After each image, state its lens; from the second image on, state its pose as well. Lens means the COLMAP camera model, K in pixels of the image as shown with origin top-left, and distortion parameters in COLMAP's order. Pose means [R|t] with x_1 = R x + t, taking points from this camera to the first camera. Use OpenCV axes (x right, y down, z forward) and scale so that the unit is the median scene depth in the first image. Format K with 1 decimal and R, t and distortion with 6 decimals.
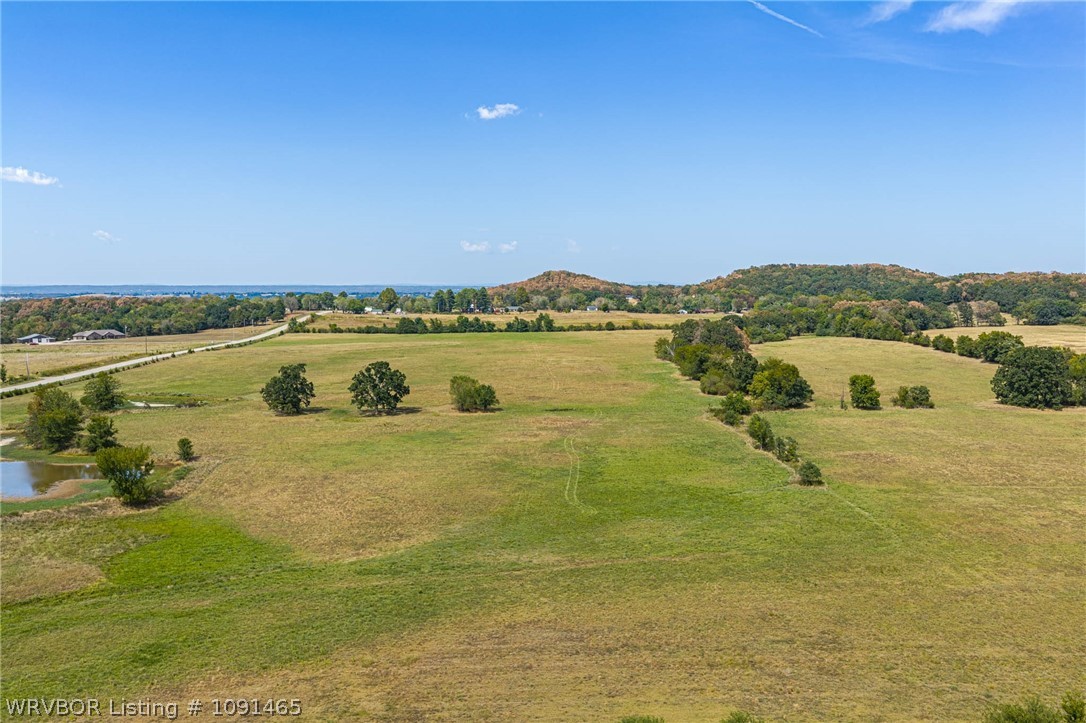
lens RADIAL K [[899.0, 0, 546.0], [0, 899.0, 312.6], [0, 0, 1]] dist [0.010218, -0.021700]
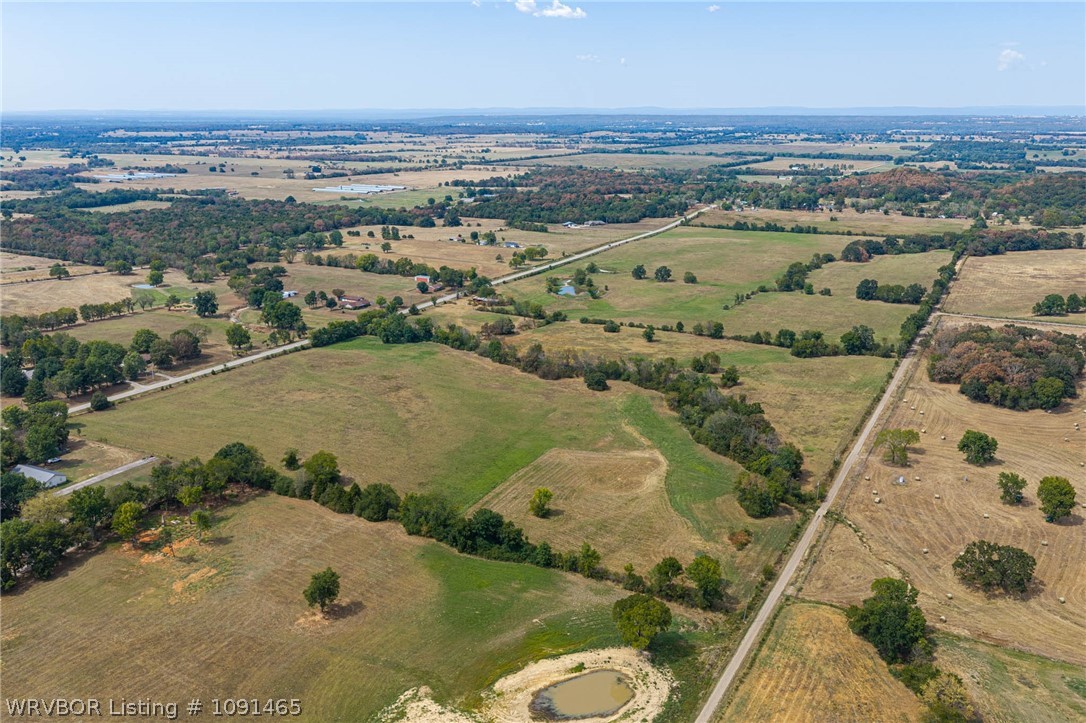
lens RADIAL K [[899.0, 0, 544.8], [0, 899.0, 365.7], [0, 0, 1]] dist [0.010218, -0.021700]
pose [[0.864742, 0.140492, -0.482165, 0.452281], [-0.015301, 0.966999, 0.254320, -0.177616], [0.501983, -0.212544, 0.838355, -0.873906]]
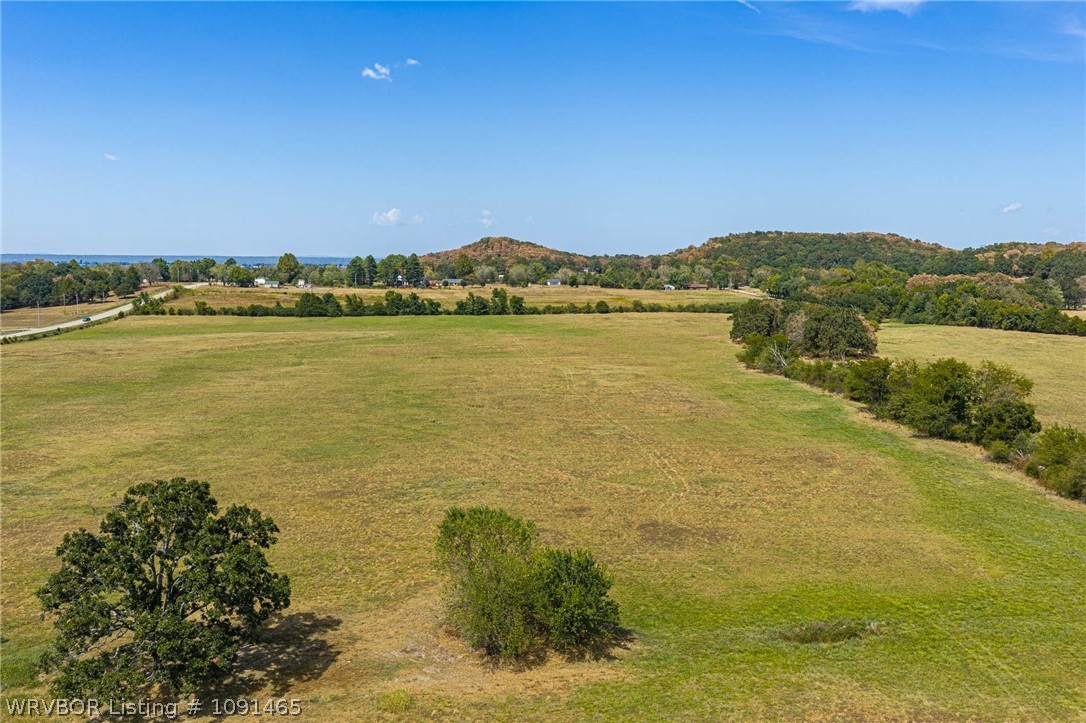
lens RADIAL K [[899.0, 0, 547.0], [0, 899.0, 355.4], [0, 0, 1]] dist [0.010218, -0.021700]
pose [[0.995397, -0.000456, 0.095835, -0.040964], [-0.006819, 0.997117, 0.075576, -0.000373], [-0.095593, -0.075882, 0.992524, 0.294310]]
